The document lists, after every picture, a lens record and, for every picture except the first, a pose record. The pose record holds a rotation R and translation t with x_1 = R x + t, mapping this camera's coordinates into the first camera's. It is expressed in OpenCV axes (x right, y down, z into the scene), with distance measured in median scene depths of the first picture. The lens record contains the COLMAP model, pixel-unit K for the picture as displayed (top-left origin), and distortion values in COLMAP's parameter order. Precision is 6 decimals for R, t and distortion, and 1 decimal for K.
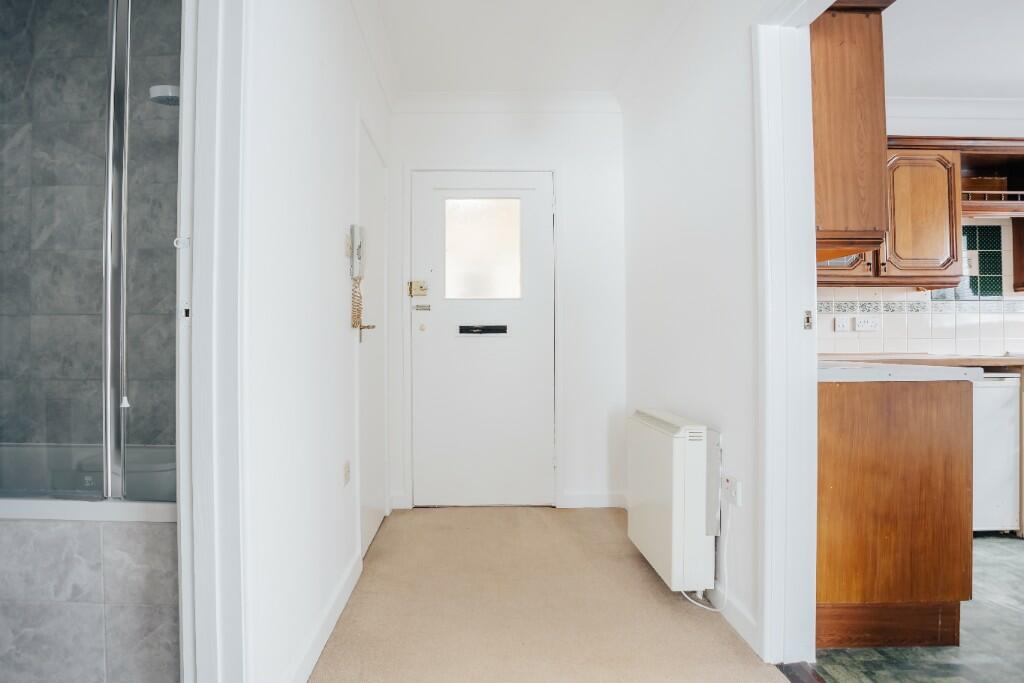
lens RADIAL K [[513.2, 0, 493.3], [0, 513.2, 340.3], [0, 0, 1]] dist [-0.053611, 0.020913]
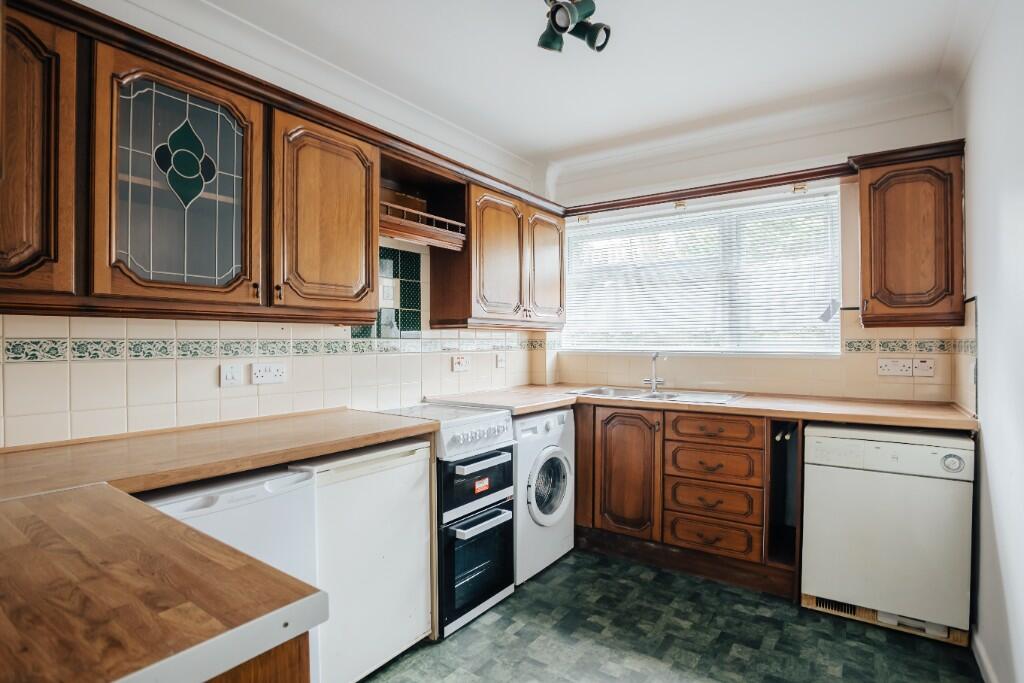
lens RADIAL K [[518.0, 0, 493.6], [0, 518.0, 342.1], [0, 0, 1]] dist [-0.055535, 0.023705]
pose [[0.617699, 0.002144, 0.786412, 0.422918], [-0.001755, 0.999998, -0.001348, -0.079814], [-0.786413, -0.000548, 0.617701, 0.365902]]
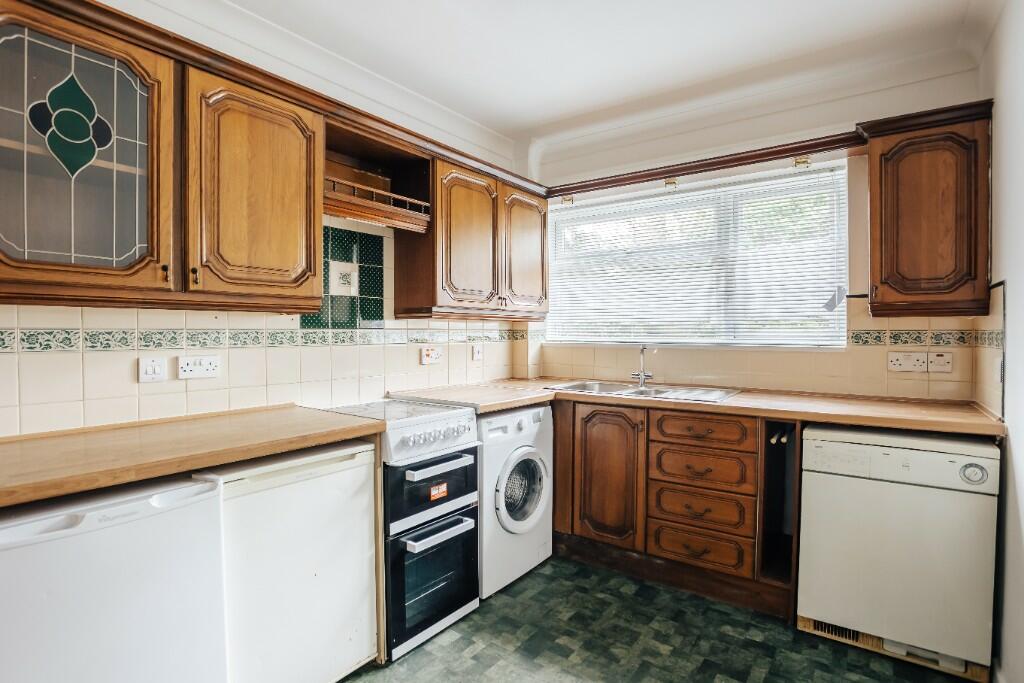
lens RADIAL K [[513.2, 0, 493.3], [0, 513.2, 340.3], [0, 0, 1]] dist [-0.053611, 0.020913]
pose [[0.634566, -0.007839, 0.772829, 0.540263], [-0.003387, 0.999911, 0.012923, -0.079822], [-0.772862, -0.010818, 0.634482, 0.364644]]
